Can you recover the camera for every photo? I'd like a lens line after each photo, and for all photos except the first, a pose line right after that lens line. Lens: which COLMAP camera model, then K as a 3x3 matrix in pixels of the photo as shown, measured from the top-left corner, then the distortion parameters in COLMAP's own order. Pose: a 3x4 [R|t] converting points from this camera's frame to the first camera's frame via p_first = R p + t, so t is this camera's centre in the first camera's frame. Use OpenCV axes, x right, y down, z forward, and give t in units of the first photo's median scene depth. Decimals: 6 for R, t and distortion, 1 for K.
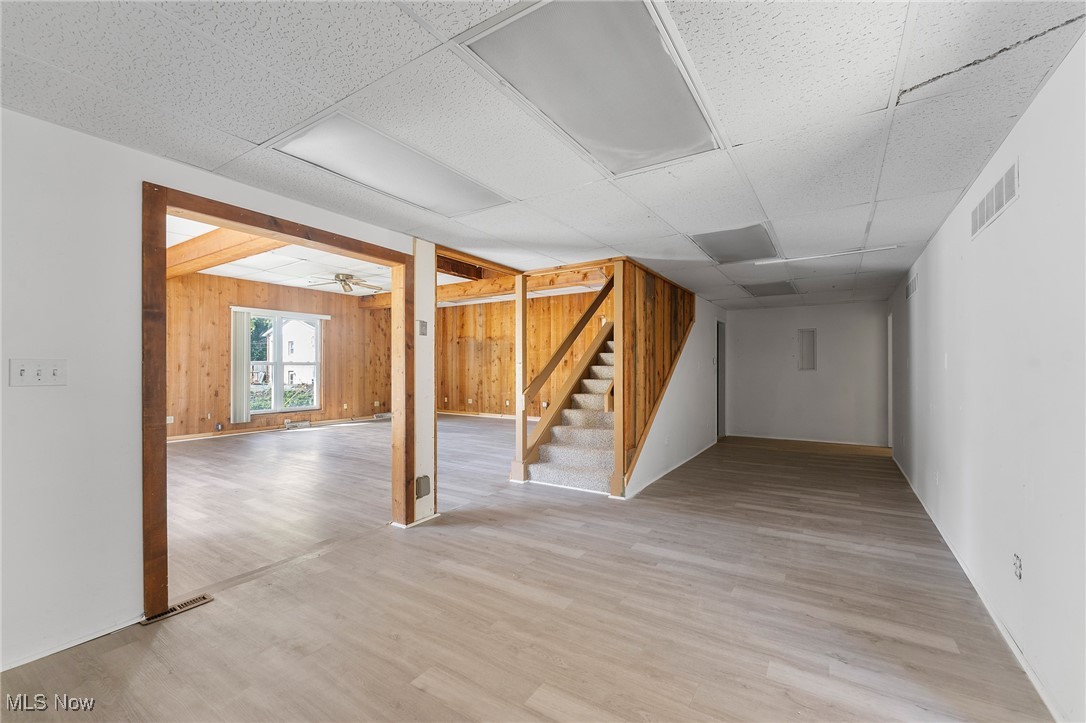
lens RADIAL K [[440.0, 0, 542.9], [0, 440.0, 365.6], [0, 0, 1]] dist [-0.000718, -0.000403]
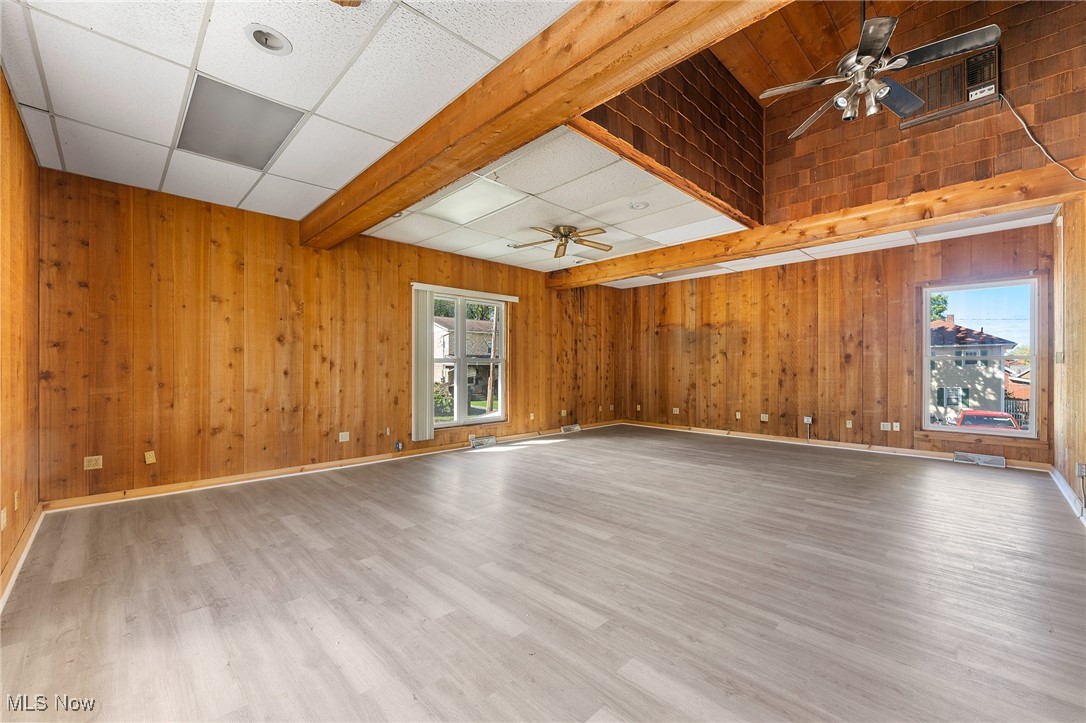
lens RADIAL K [[440.0, 0, 534.3], [0, 440.0, 362.9], [0, 0, 1]] dist [-0.000718, -0.000403]
pose [[0.972344, -0.003232, -0.233532, -0.273874], [0.002155, 0.999986, -0.004868, 0.003430], [0.233545, 0.004230, 0.972337, 0.266772]]
